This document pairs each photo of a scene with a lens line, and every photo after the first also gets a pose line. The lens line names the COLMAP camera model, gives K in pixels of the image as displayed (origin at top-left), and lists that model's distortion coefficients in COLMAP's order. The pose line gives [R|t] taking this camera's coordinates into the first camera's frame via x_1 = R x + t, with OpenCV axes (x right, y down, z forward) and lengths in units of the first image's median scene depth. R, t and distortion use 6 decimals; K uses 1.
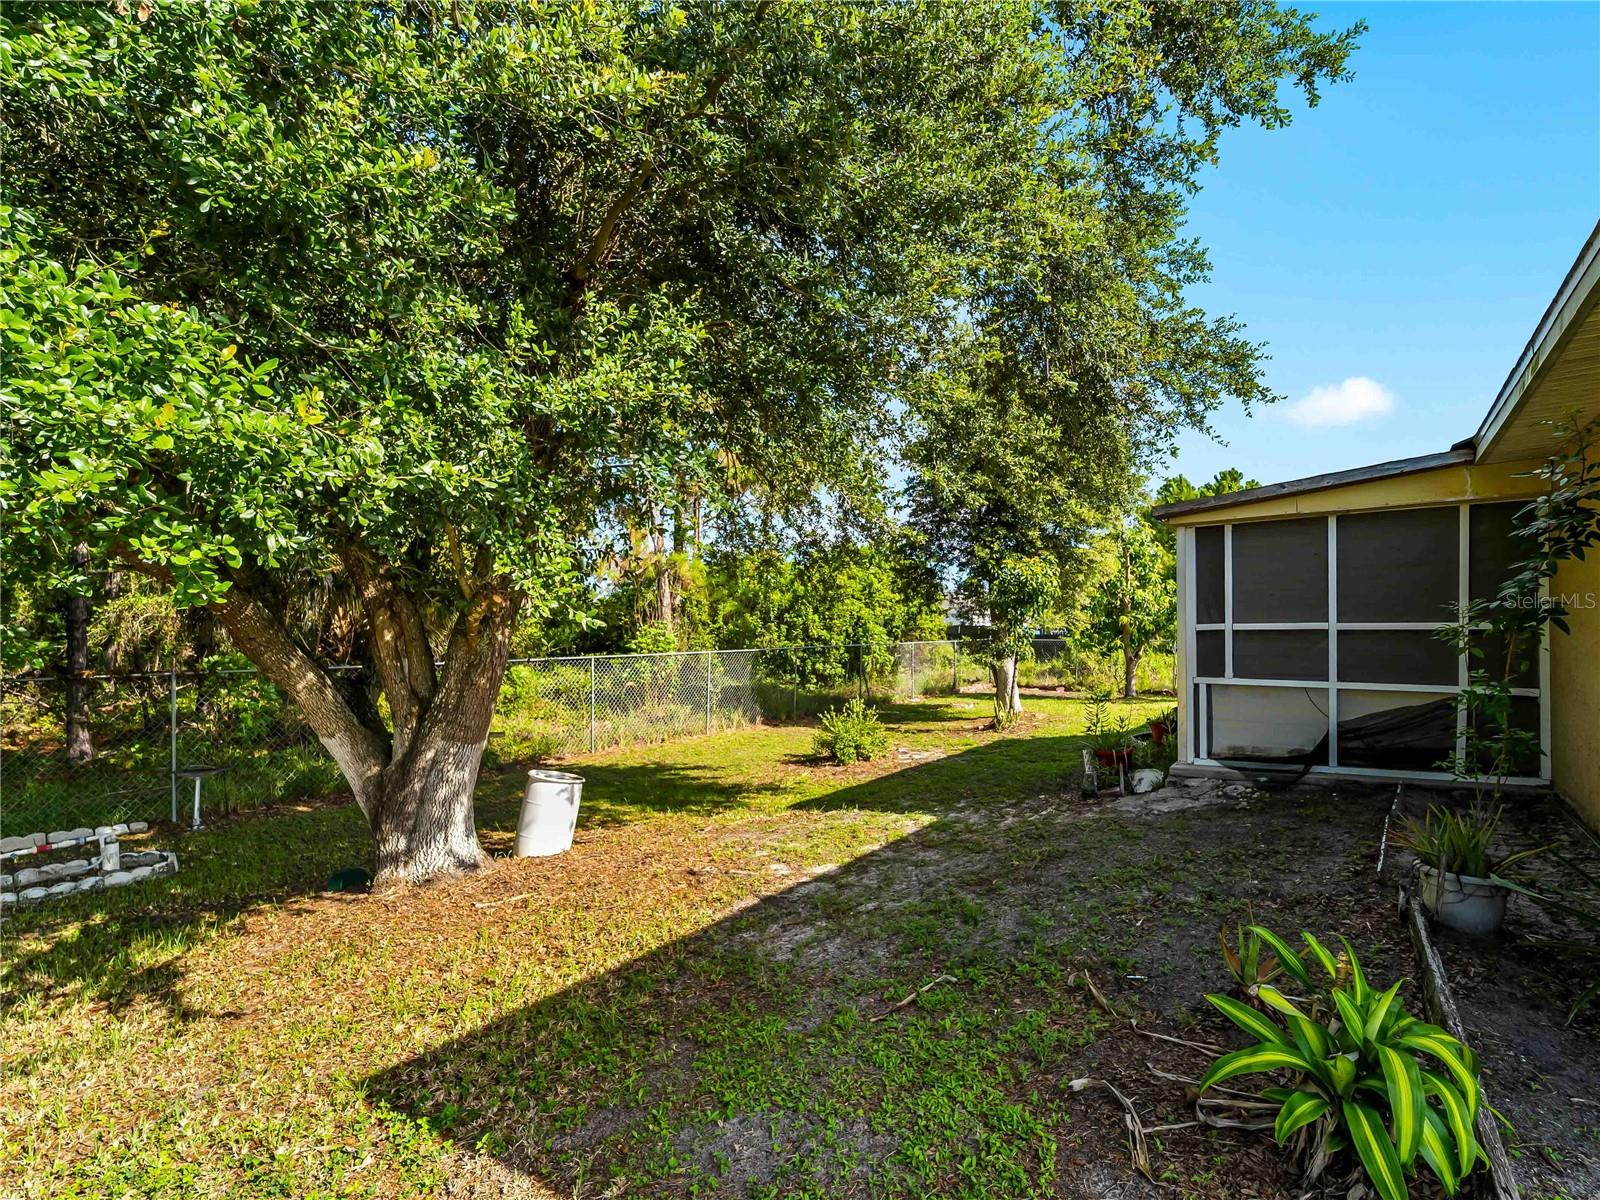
lens RADIAL K [[732.3, 0, 802.8], [0, 732.3, 611.0], [0, 0, 1]] dist [-0.000723, -0.001352]
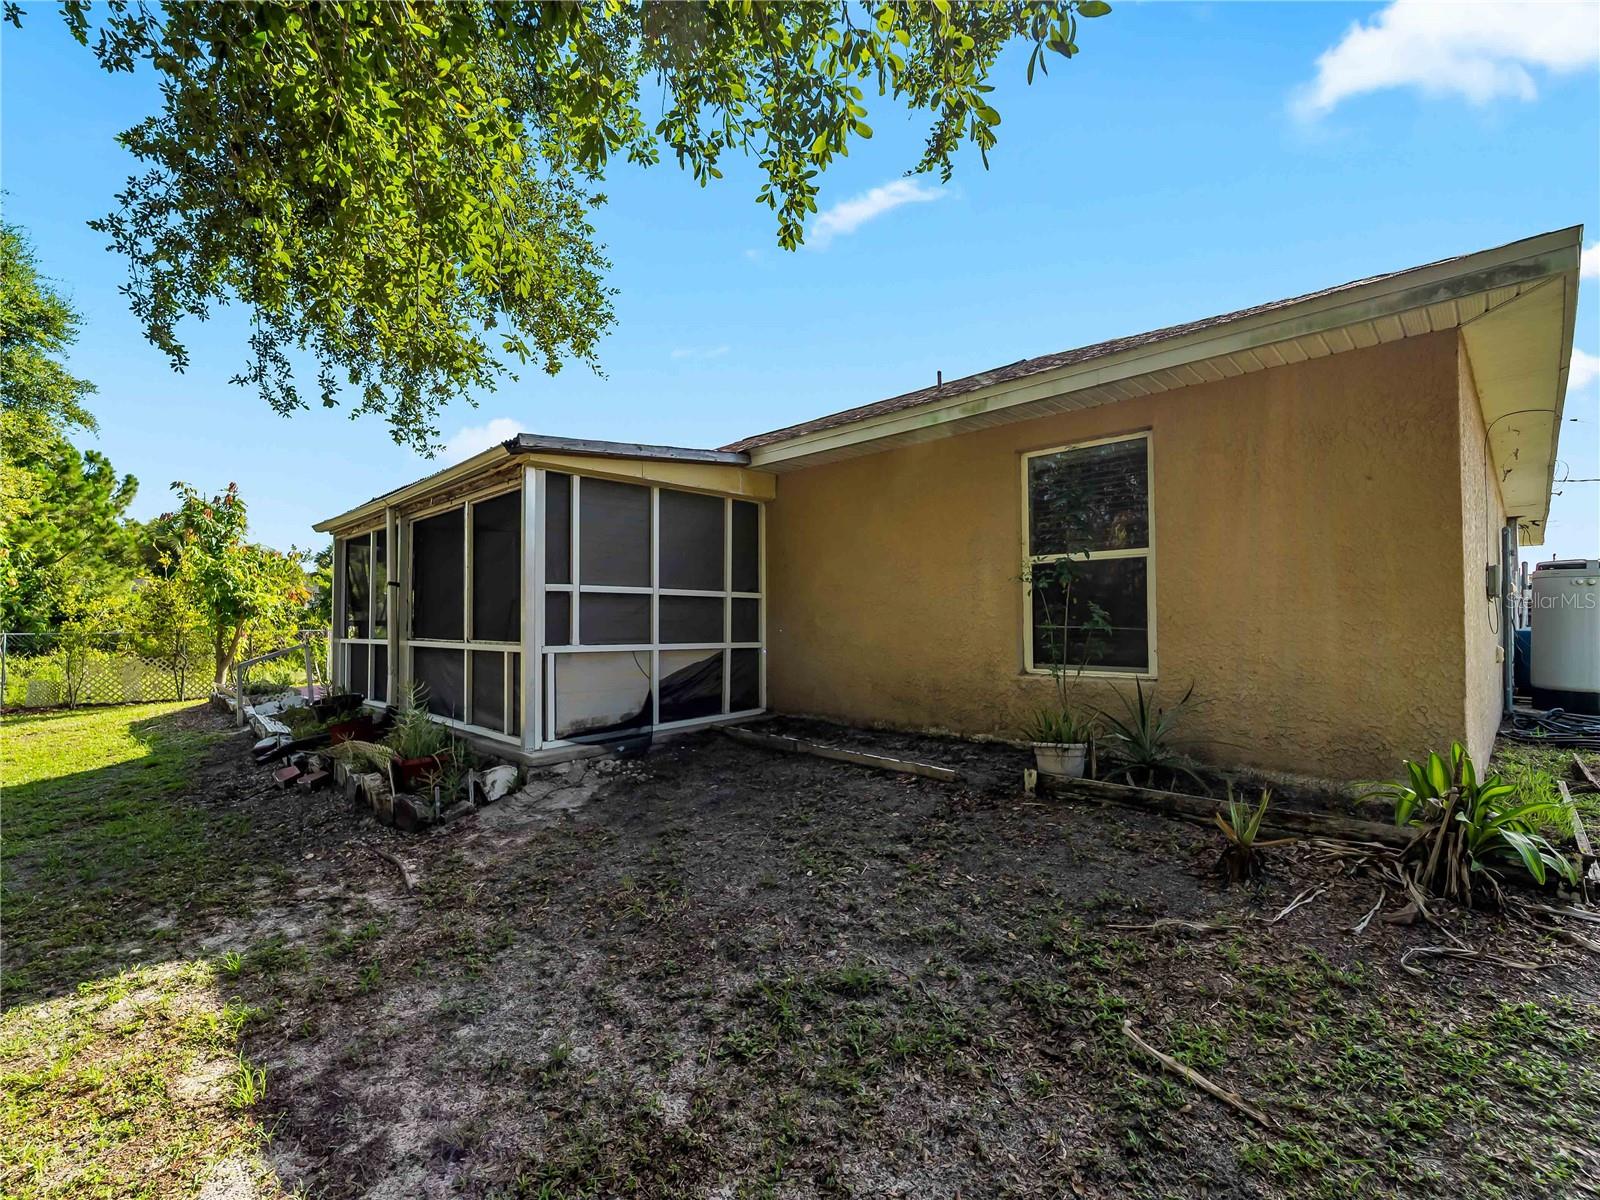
lens RADIAL K [[732.3, 0, 803.3], [0, 732.3, 607.9], [0, 0, 1]] dist [-0.000723, -0.001352]
pose [[0.120738, 0.027476, 0.992304, -0.291972], [-0.024758, 0.999389, -0.024660, 0.064426], [-0.992376, -0.021590, 0.121344, 0.650171]]
